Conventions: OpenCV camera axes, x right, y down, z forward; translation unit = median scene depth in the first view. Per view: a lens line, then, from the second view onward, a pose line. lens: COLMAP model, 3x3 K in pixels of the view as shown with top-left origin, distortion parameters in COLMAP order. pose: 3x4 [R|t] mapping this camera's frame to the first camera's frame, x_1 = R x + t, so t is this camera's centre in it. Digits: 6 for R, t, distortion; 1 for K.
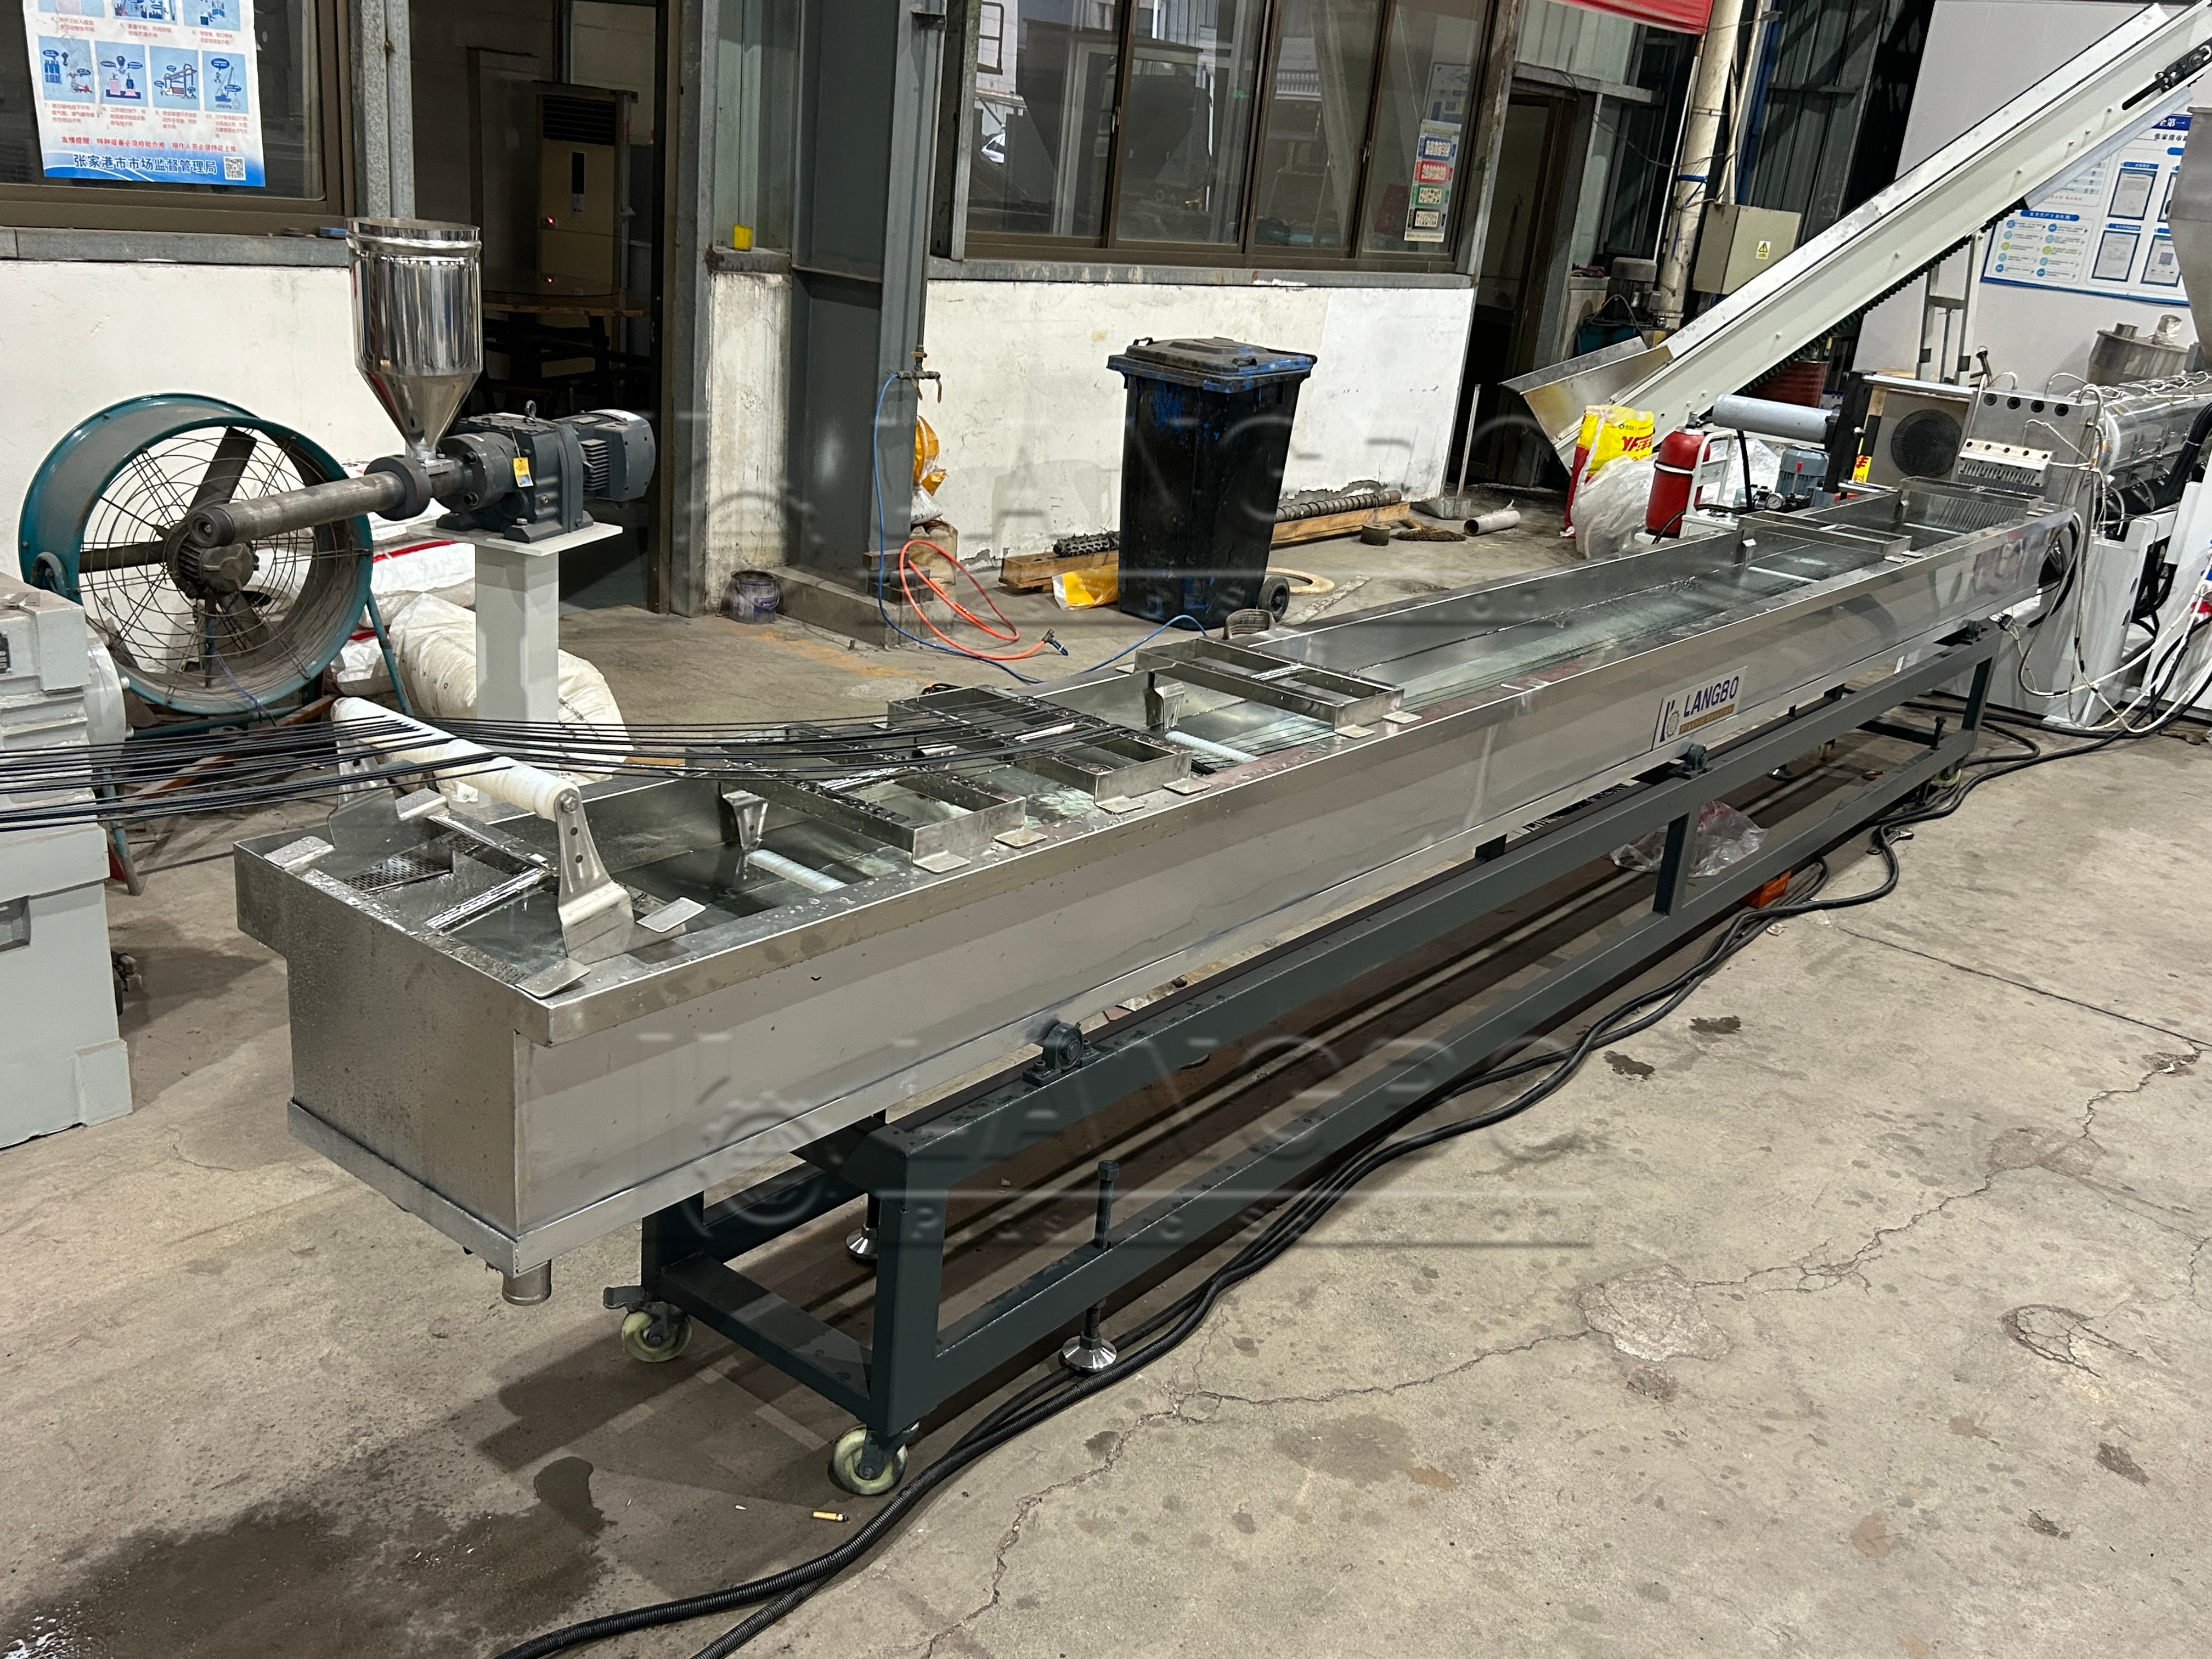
lens RADIAL K [[1922.4, 0, 1103.9], [0, 1922.4, 840.5], [0, 0, 1]] dist [0.040401, -0.030695]
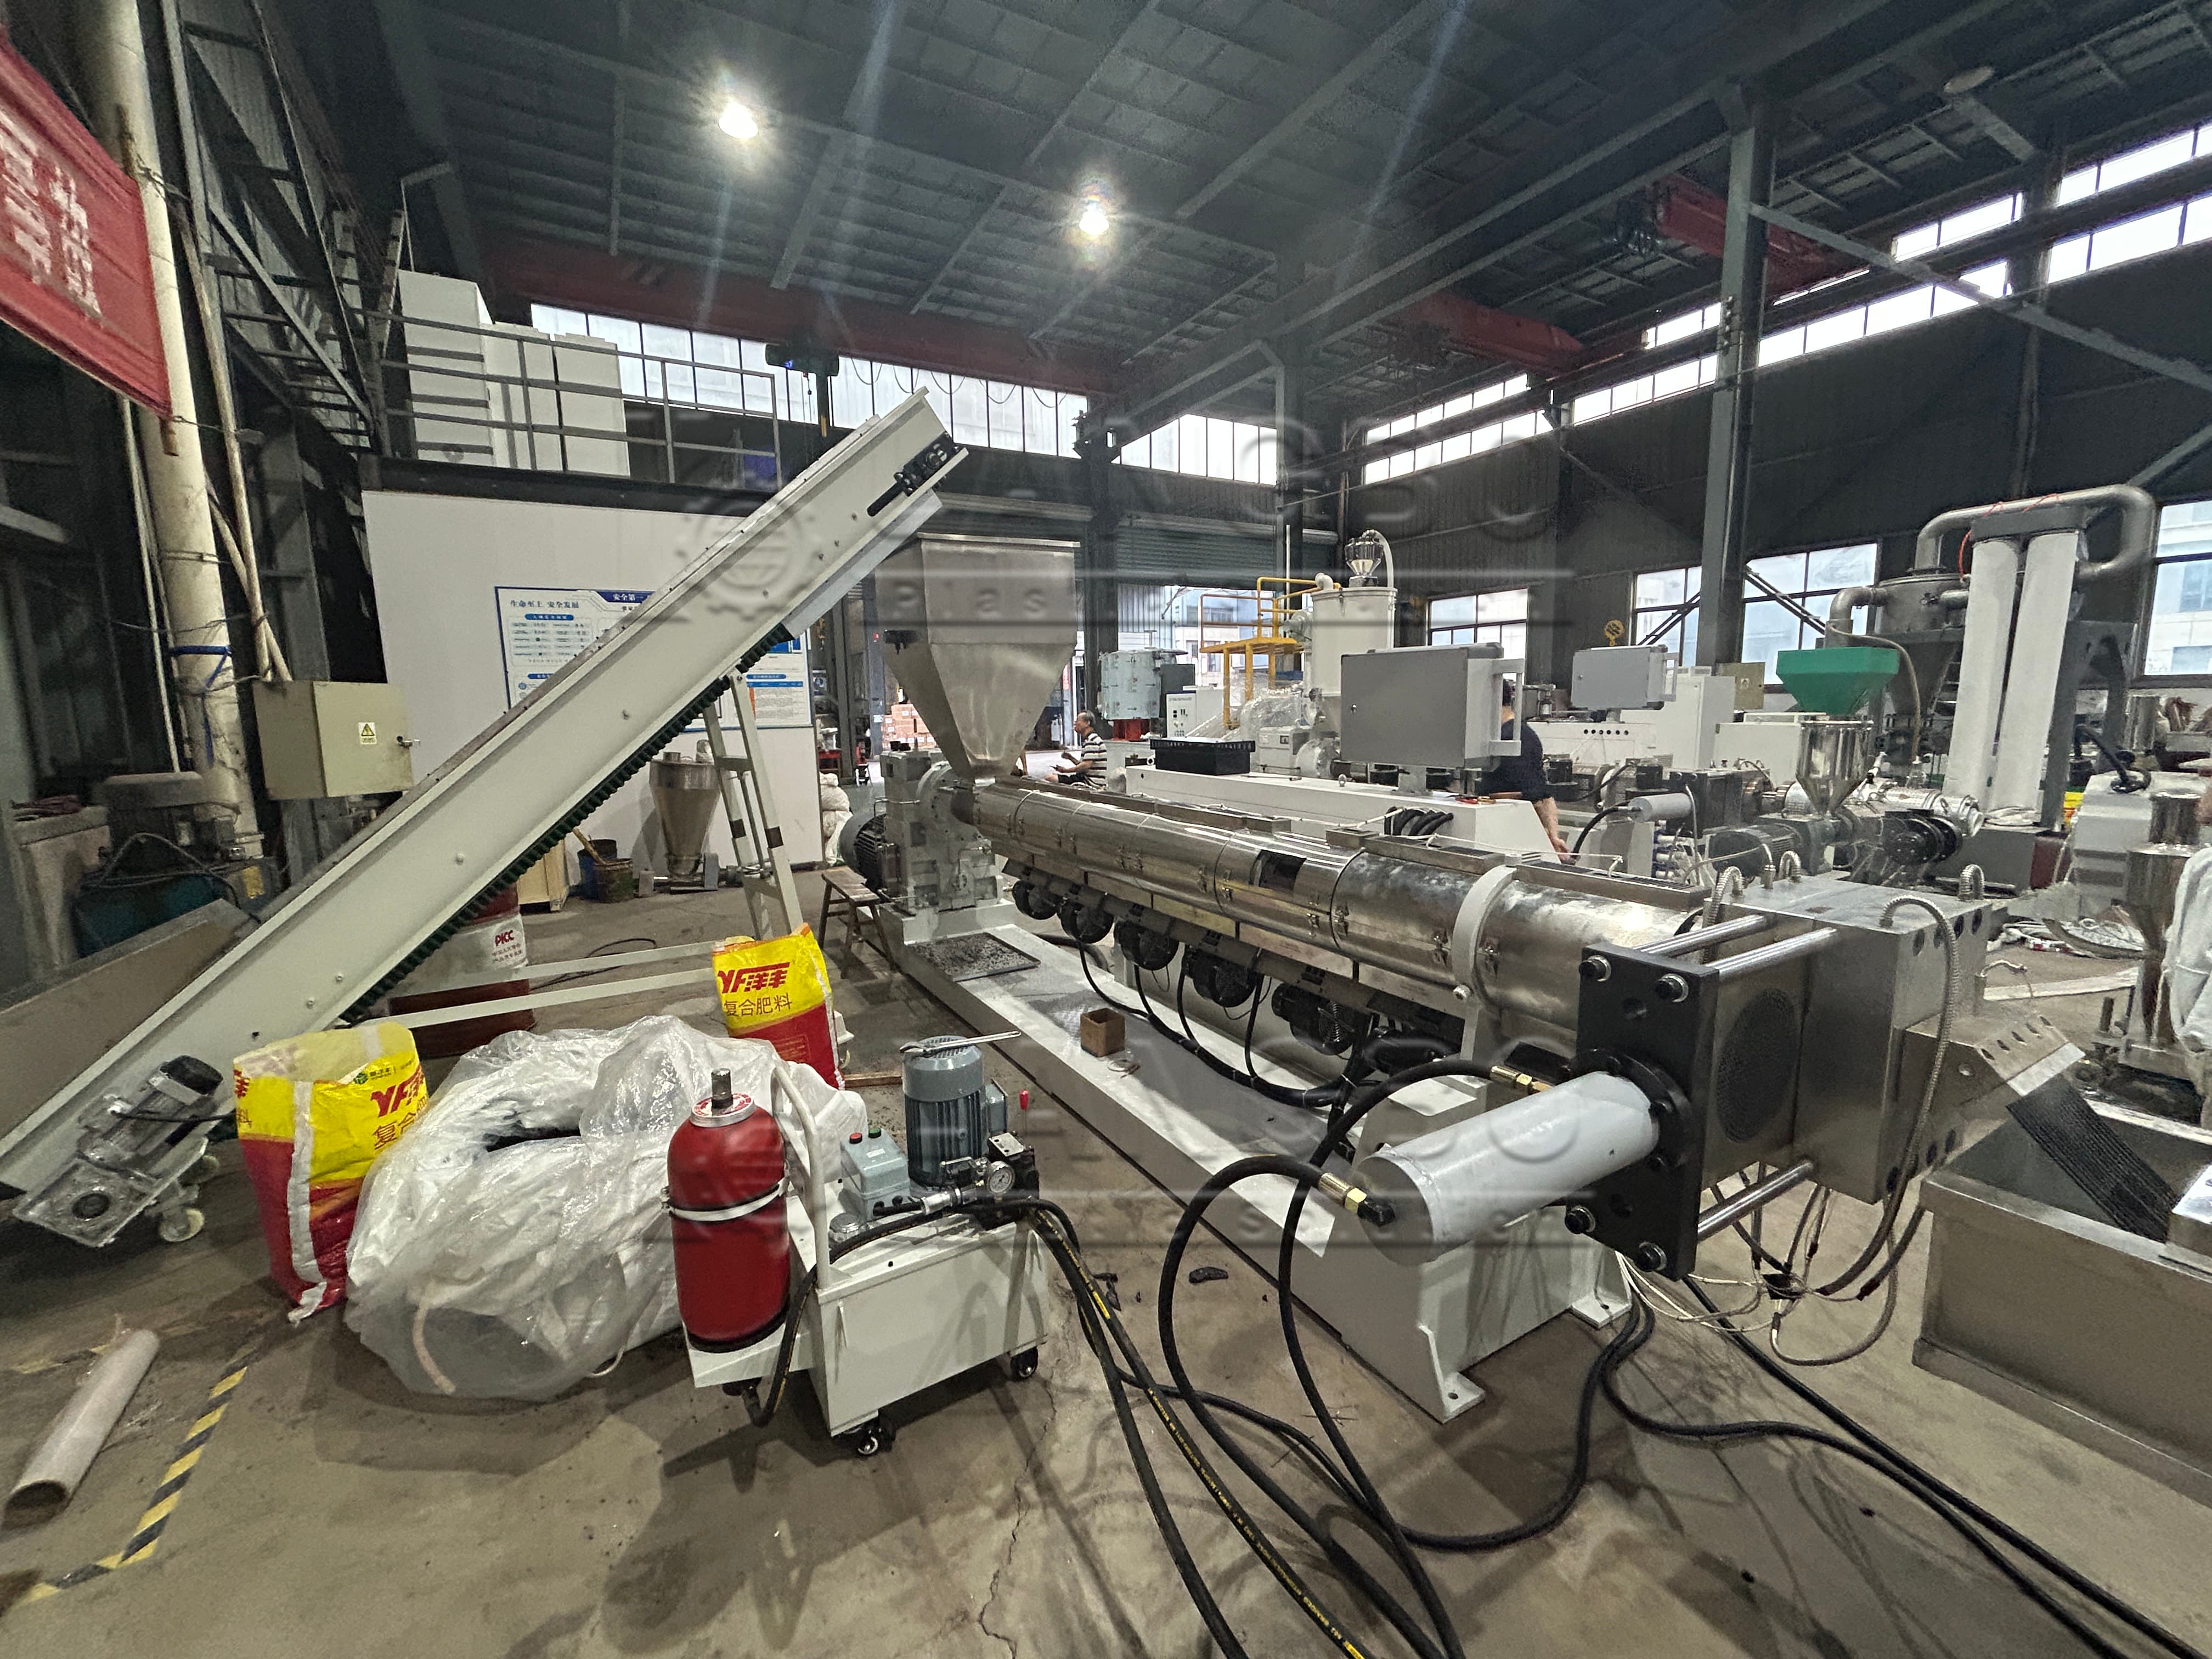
lens RADIAL K [[906.1, 0, 1083.3], [0, 906.1, 816.4], [0, 0, 1]] dist [-0.000233, 0.000869]
pose [[0.391851, -0.231040, 0.890547, 0.127469], [0.384497, 0.920497, 0.069627, -0.191727], [-0.835832, 0.315130, 0.449532, 0.617544]]
